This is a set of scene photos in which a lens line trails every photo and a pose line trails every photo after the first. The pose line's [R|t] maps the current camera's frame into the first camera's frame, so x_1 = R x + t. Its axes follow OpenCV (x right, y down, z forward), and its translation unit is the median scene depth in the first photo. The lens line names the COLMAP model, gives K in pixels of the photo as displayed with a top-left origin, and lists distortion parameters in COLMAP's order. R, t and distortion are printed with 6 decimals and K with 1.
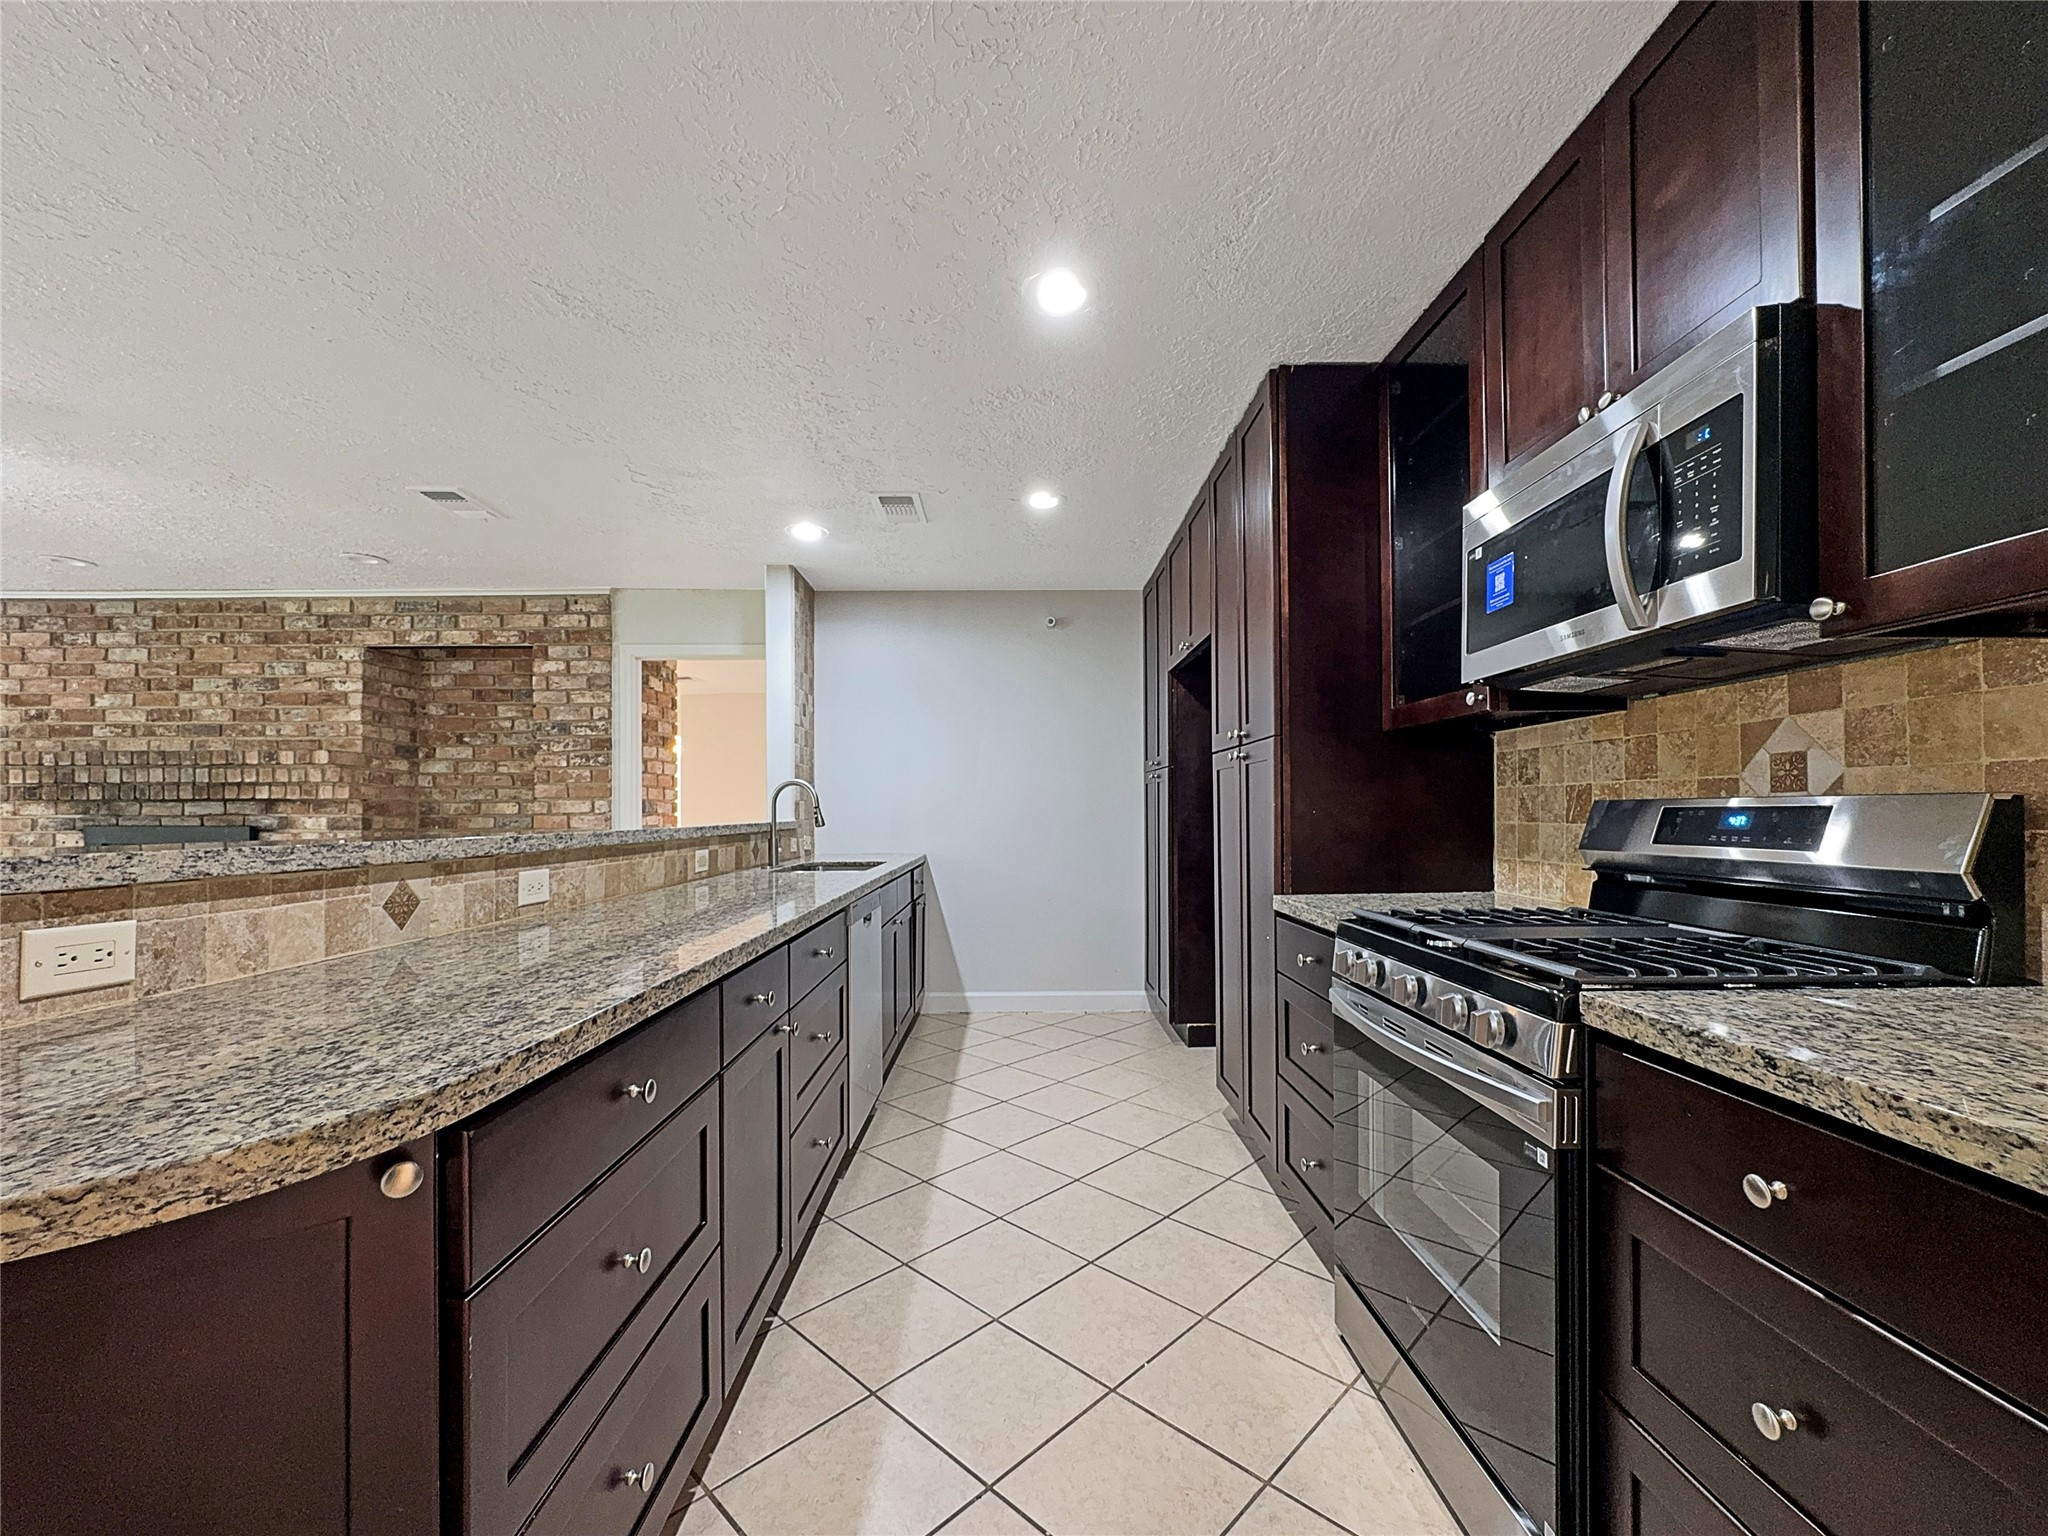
lens RADIAL K [[841.3, 0, 1022.1], [0, 841.3, 802.3], [0, 0, 1]] dist [-0.003027, -0.000308]
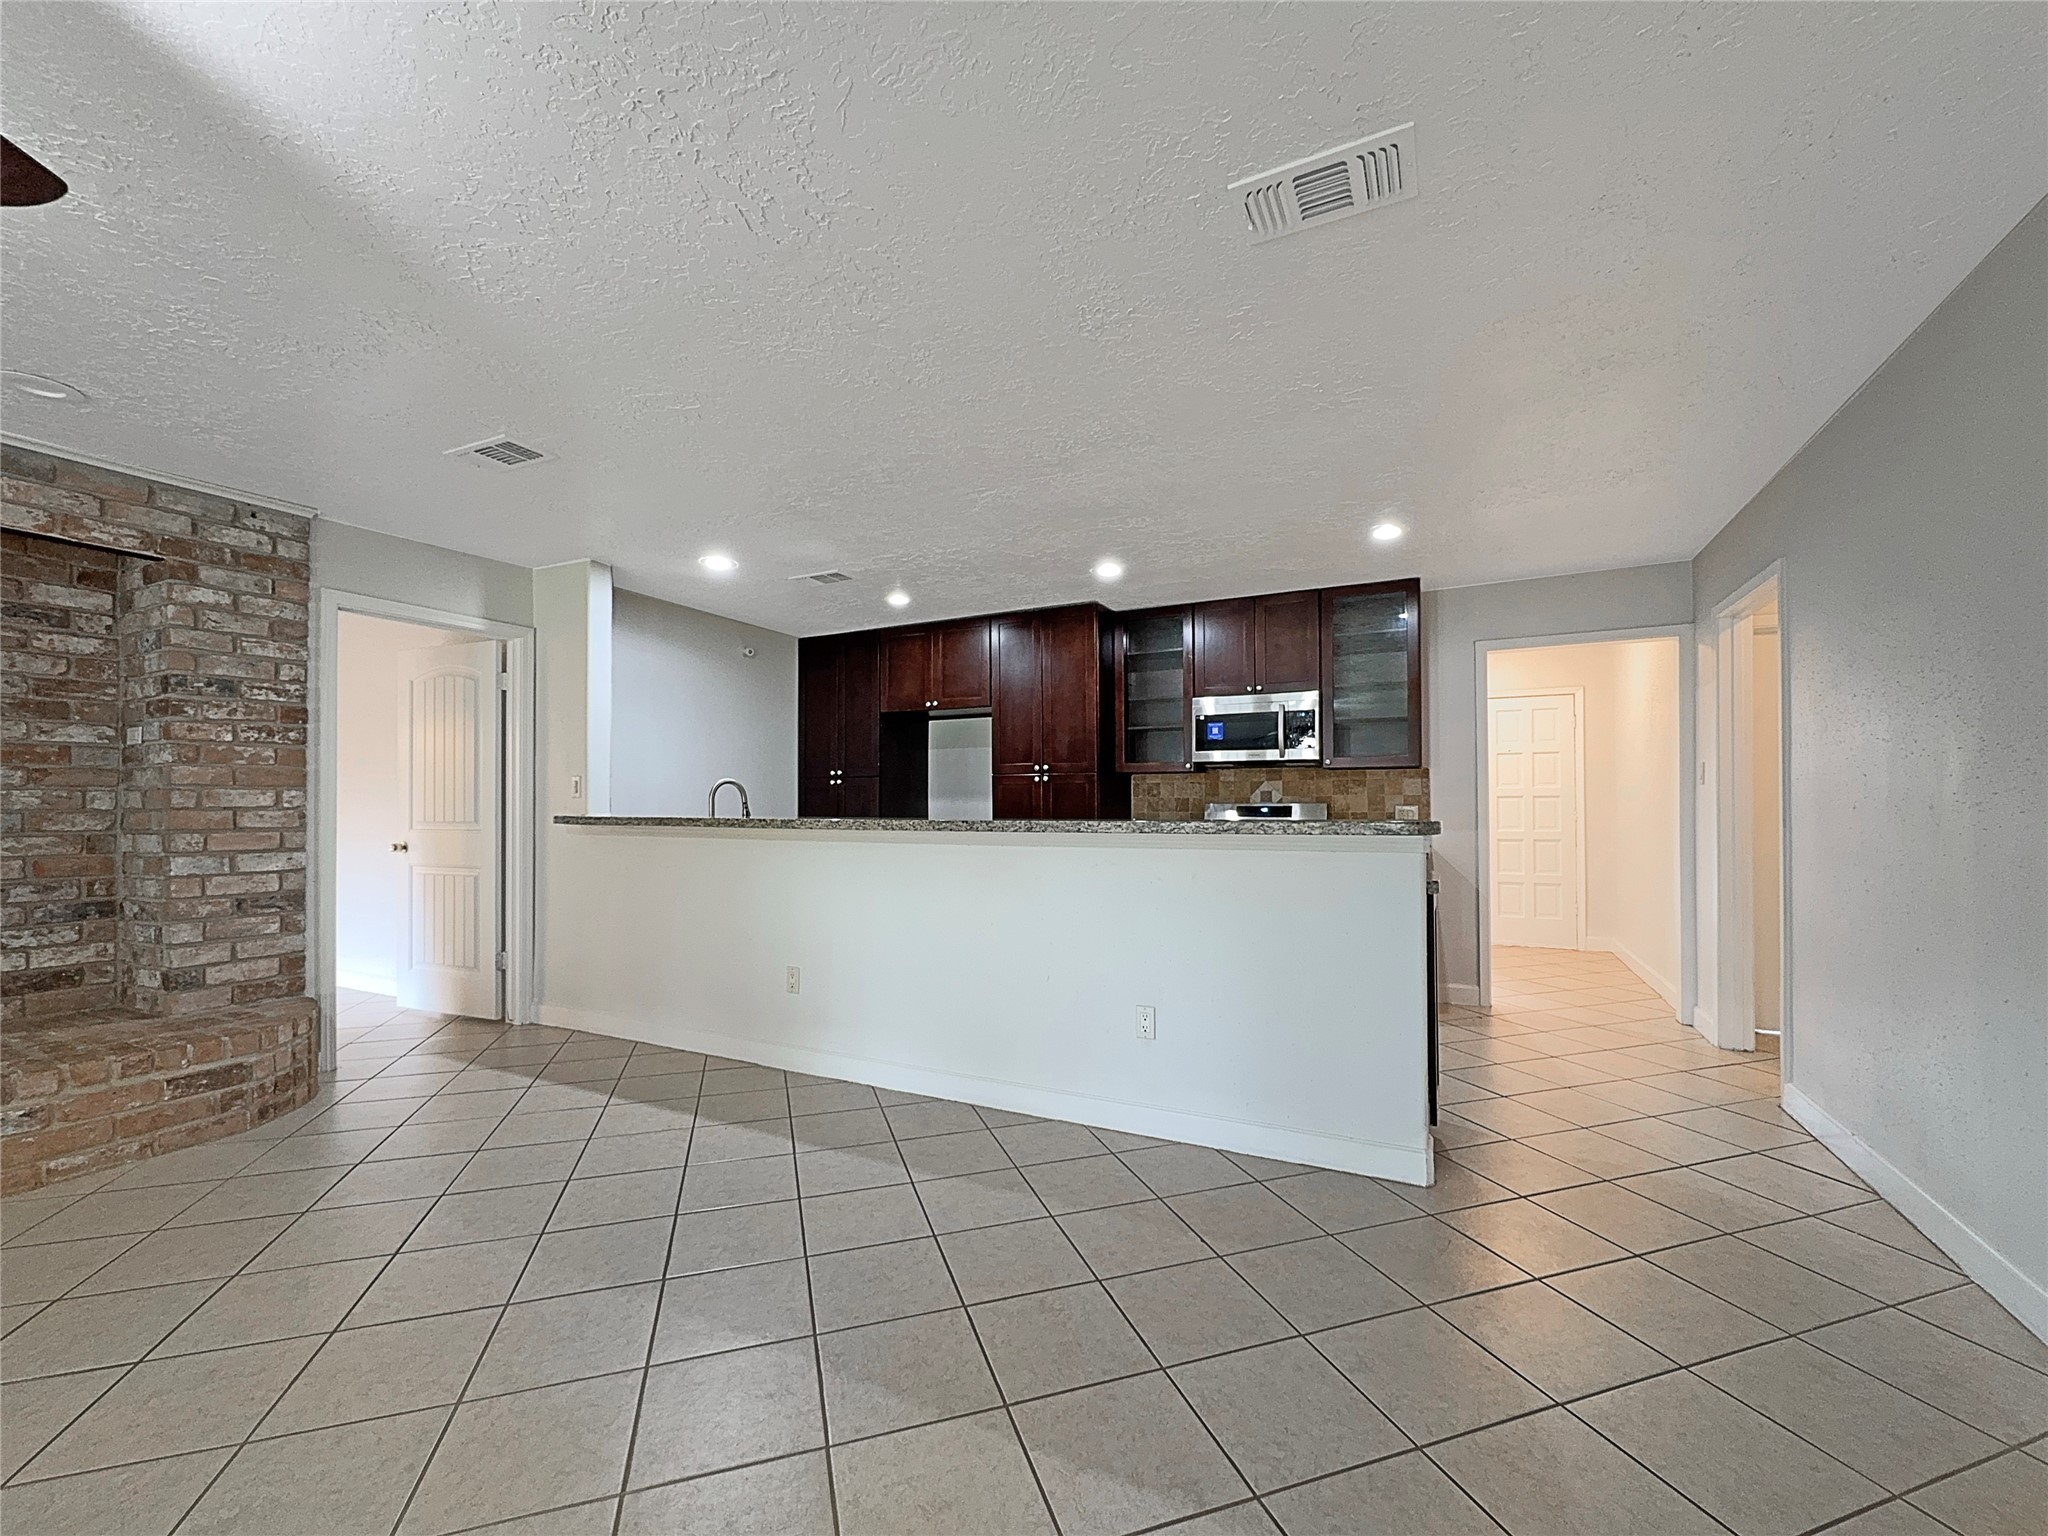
lens RADIAL K [[840.9, 0, 1033.6], [0, 840.9, 797.4], [0, 0, 1]] dist [-0.002268, -0.000181]
pose [[0.458467, 0.013576, 0.888608, -0.859544], [-0.010508, 0.999896, -0.009855, 0.004409], [-0.888649, -0.004820, 0.458562, 0.072652]]
